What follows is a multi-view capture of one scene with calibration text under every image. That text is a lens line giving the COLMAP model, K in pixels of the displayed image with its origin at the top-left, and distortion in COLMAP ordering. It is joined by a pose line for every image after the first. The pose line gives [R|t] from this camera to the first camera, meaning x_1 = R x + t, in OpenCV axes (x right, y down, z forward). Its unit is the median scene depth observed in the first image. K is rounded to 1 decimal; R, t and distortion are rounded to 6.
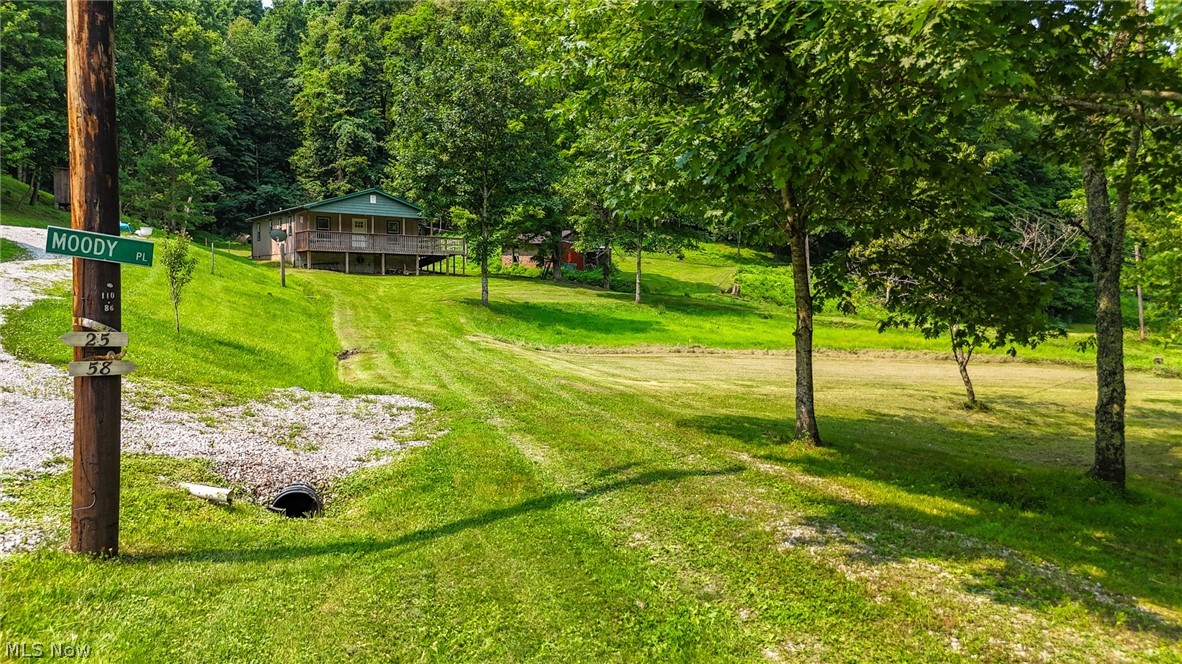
lens RADIAL K [[883.6, 0, 588.0], [0, 883.6, 333.9], [0, 0, 1]] dist [0.047446, 0.002432]
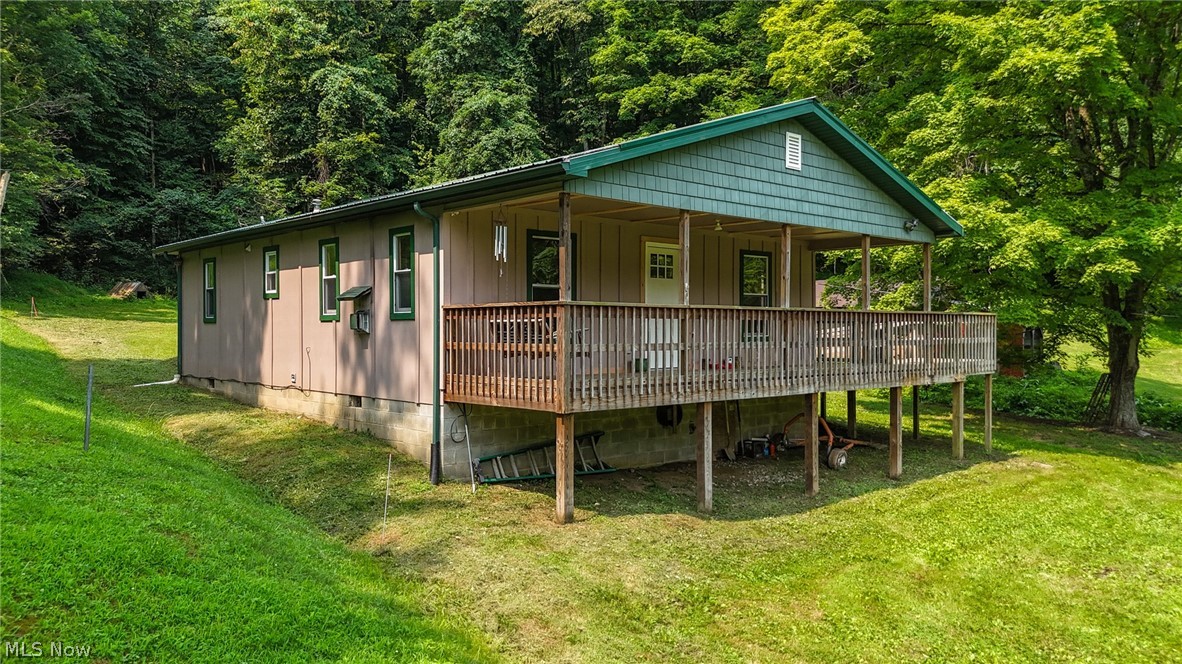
lens RADIAL K [[883.6, 0, 598.3], [0, 883.6, 328.3], [0, 0, 1]] dist [0.047446, 0.002432]
pose [[0.992357, -0.007762, 0.123159, -0.180719], [0.013420, 0.998889, -0.045176, -0.056979], [-0.122671, 0.046484, 0.991358, 0.454146]]
